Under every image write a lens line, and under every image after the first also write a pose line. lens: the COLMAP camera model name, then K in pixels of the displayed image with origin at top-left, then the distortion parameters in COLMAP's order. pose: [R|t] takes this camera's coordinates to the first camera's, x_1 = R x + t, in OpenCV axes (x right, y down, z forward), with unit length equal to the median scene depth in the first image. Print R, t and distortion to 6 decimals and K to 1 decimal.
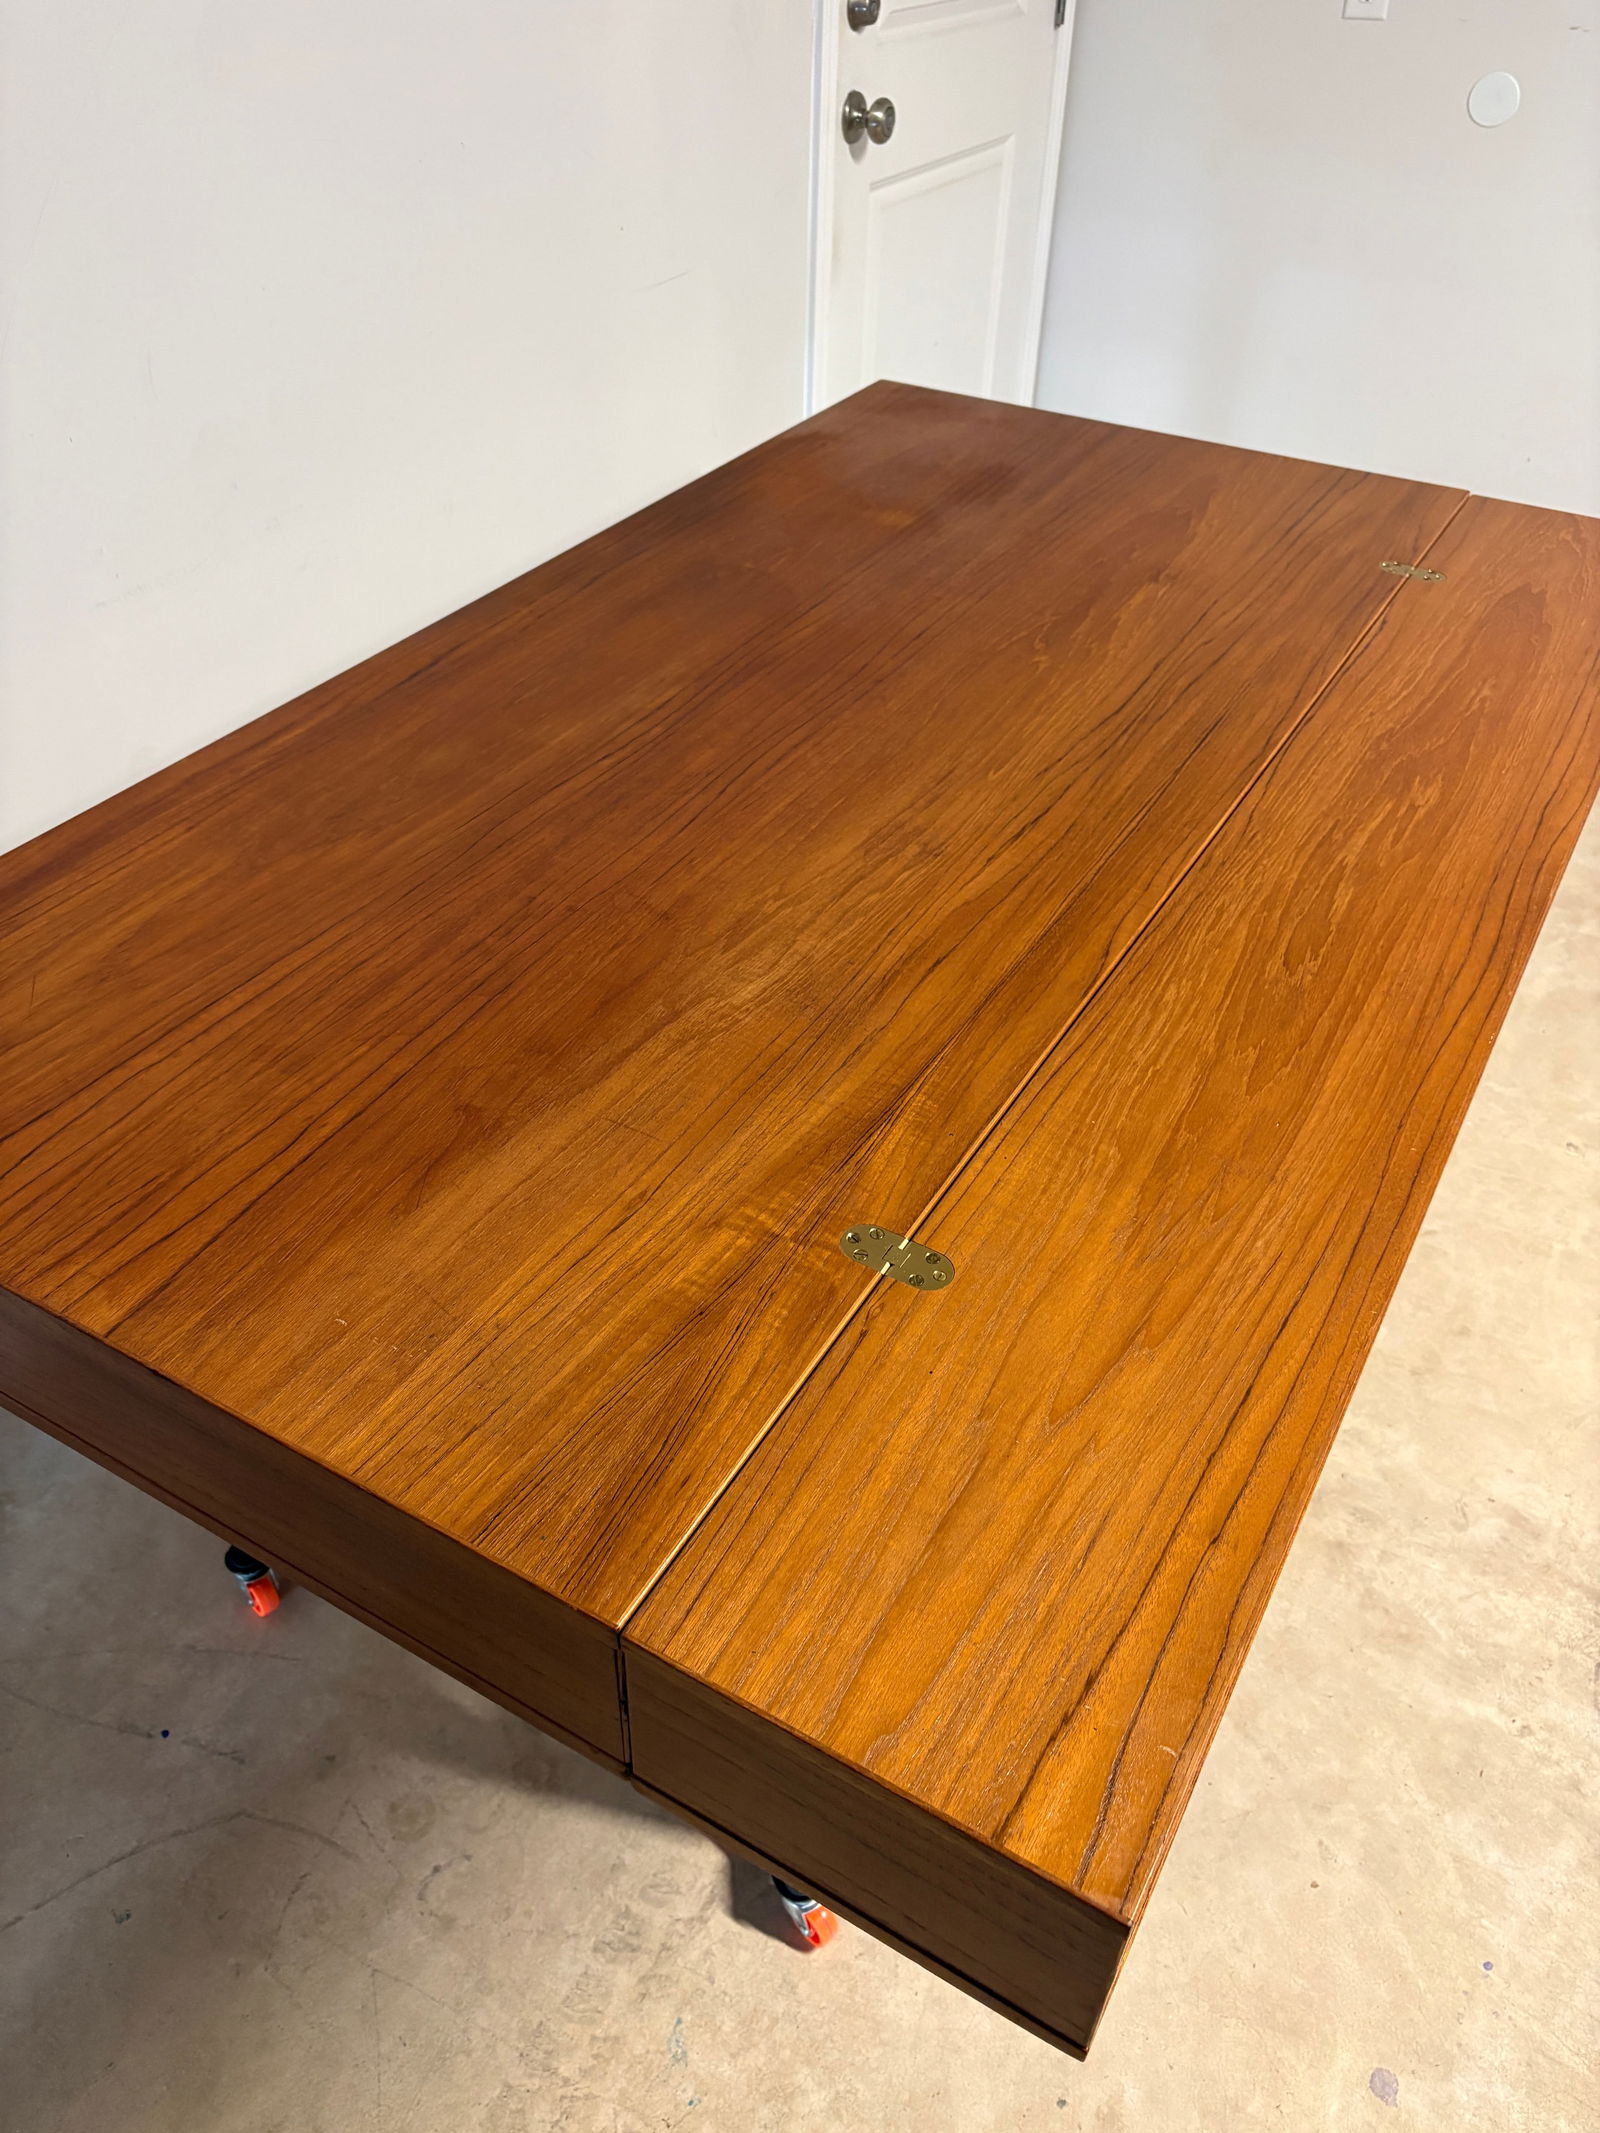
lens RADIAL K [[1640.4, 0, 795.2], [0, 1640.4, 1064.0], [0, 0, 1]] dist [0.028957, -0.042773]
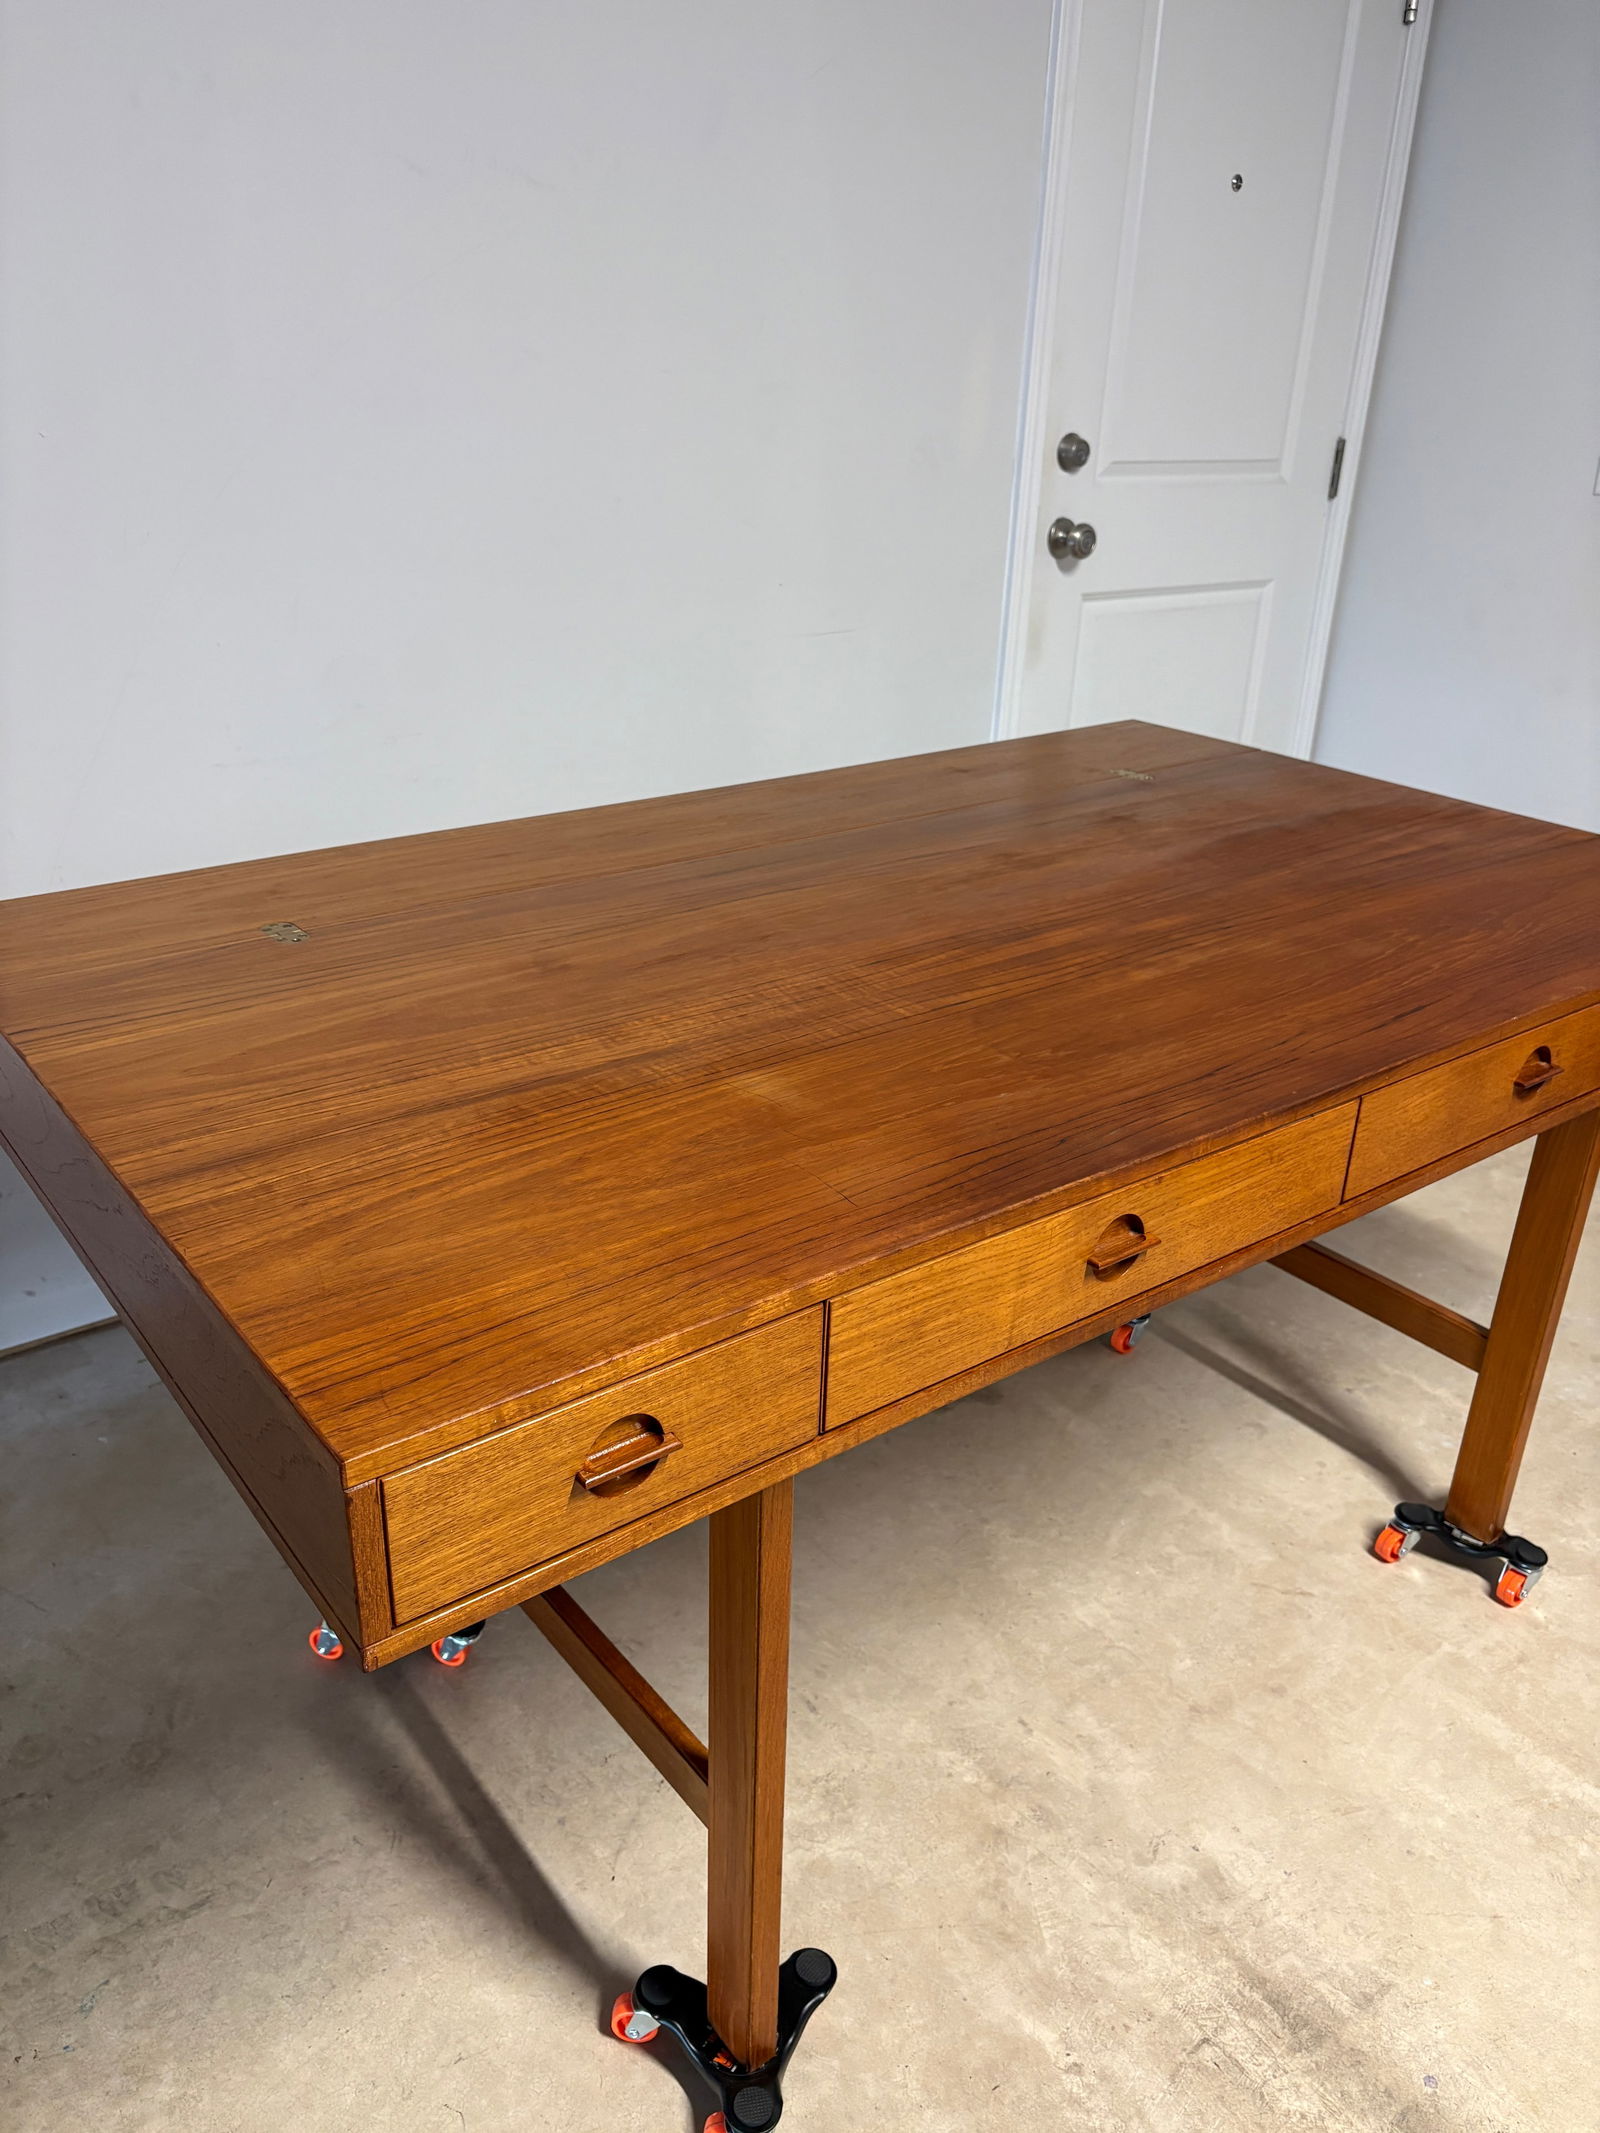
lens RADIAL K [[1640.4, 0, 792.4], [0, 1640.4, 1054.9], [0, 0, 1]] dist [0.028957, -0.042773]
pose [[0.924170, 0.159269, -0.347192, 0.512633], [-0.248495, 0.940981, -0.229794, 0.132622], [0.290102, 0.298644, 0.909204, -0.003976]]
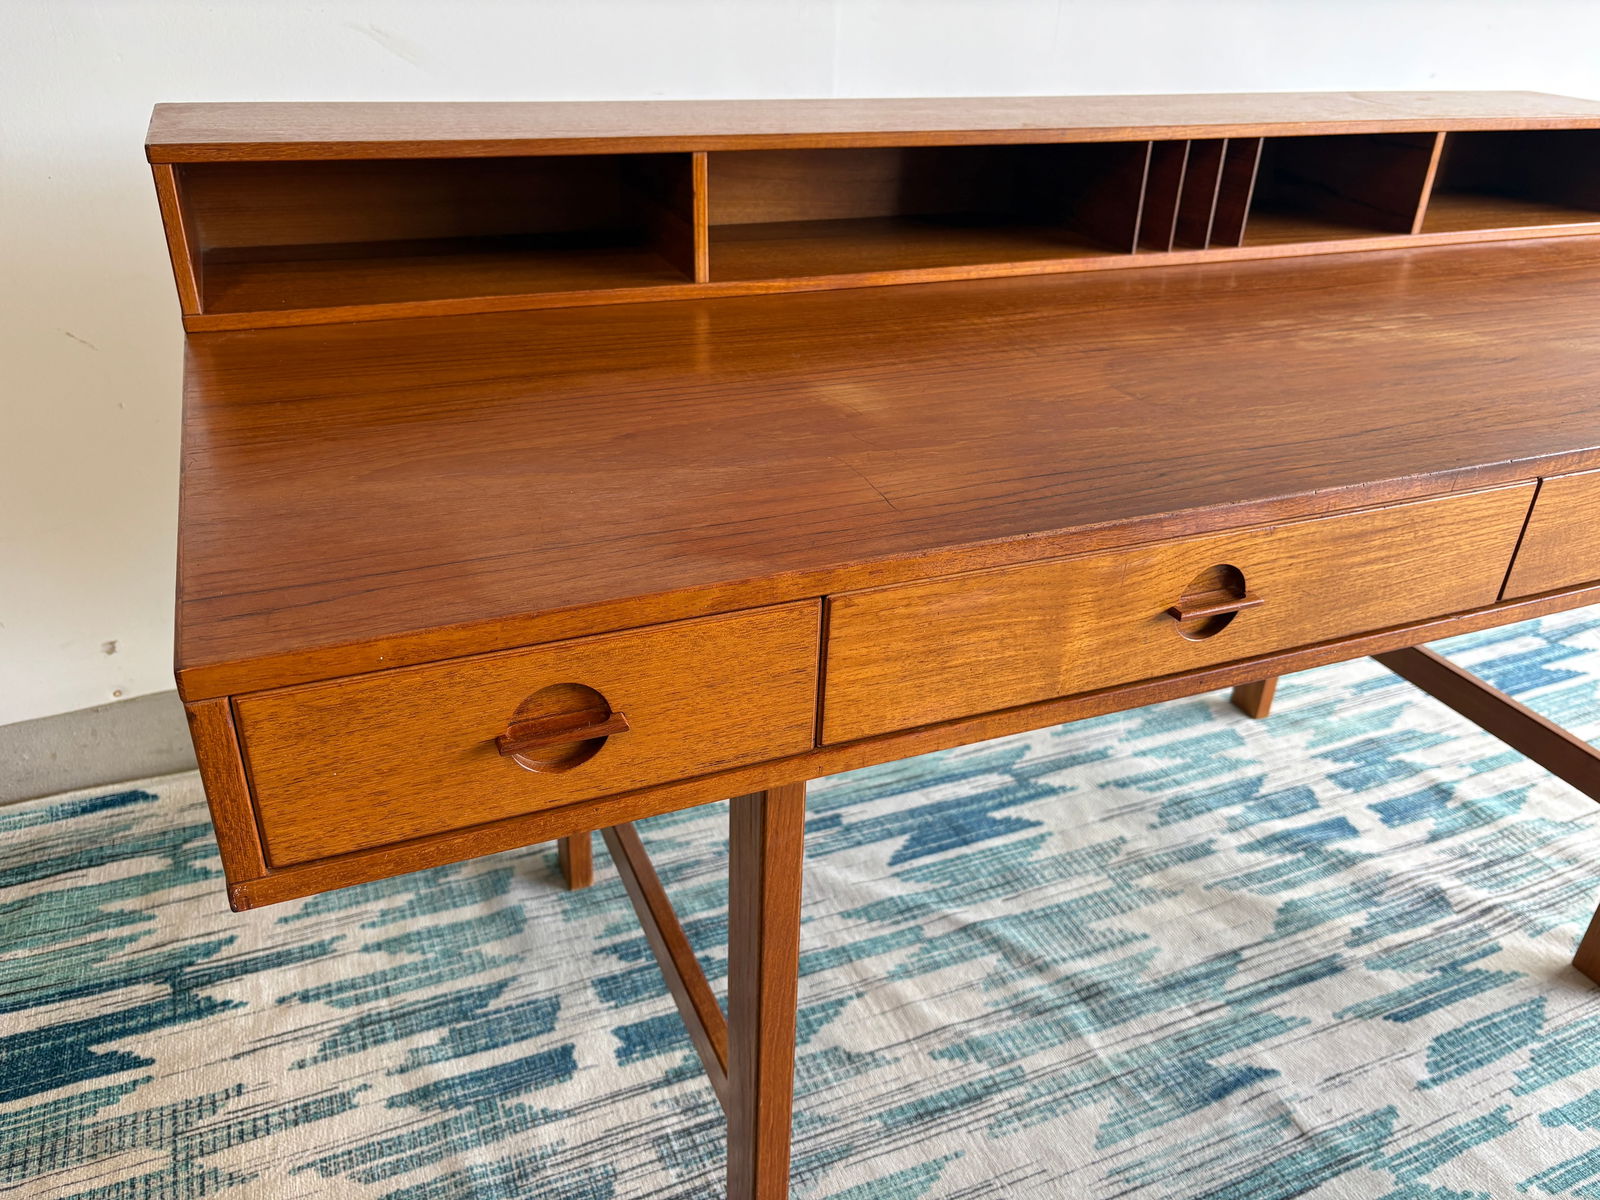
lens RADIAL K [[1230.5, 0, 799.9], [0, 1230.5, 600.1], [0, 0, 1]] dist [0.028957, -0.042773]
pose [[0.800976, 0.296645, -0.520038, 0.530107], [-0.394338, 0.914986, -0.085435, 0.113285], [0.450483, 0.273502, 0.849860, 0.244425]]
